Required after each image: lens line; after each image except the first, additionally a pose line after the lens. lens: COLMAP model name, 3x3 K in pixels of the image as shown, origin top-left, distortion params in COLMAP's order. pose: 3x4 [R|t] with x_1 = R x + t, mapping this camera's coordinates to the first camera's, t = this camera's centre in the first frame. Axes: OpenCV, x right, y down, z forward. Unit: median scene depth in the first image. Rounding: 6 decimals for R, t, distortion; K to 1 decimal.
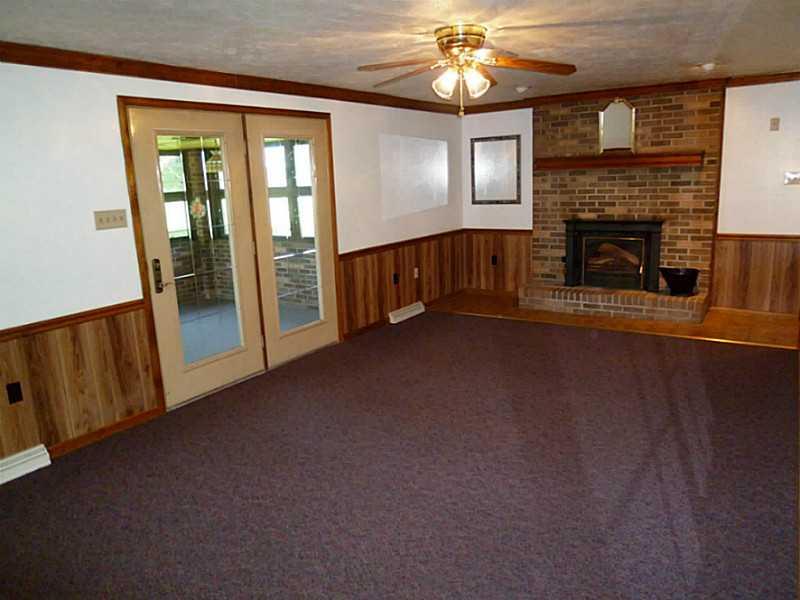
lens RADIAL K [[595.7, 0, 400.0], [0, 595.7, 300.0], [0, 0, 1]] dist [-0.008656, -0.006780]
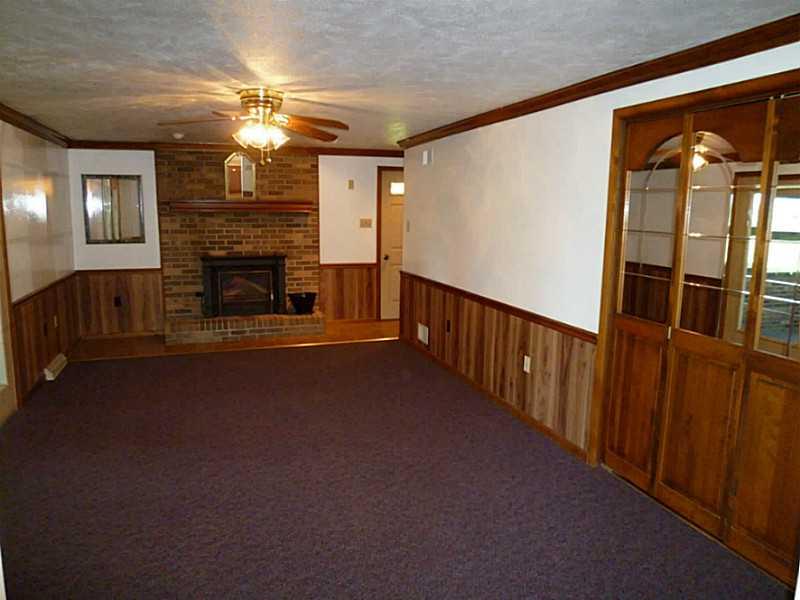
lens RADIAL K [[595.7, 0, 400.0], [0, 595.7, 300.0], [0, 0, 1]] dist [-0.008656, -0.006780]
pose [[0.612644, -0.080577, 0.786241, -0.363544], [0.134042, 0.990971, -0.002888, -0.006113], [-0.778909, 0.107159, 0.617913, 0.058988]]
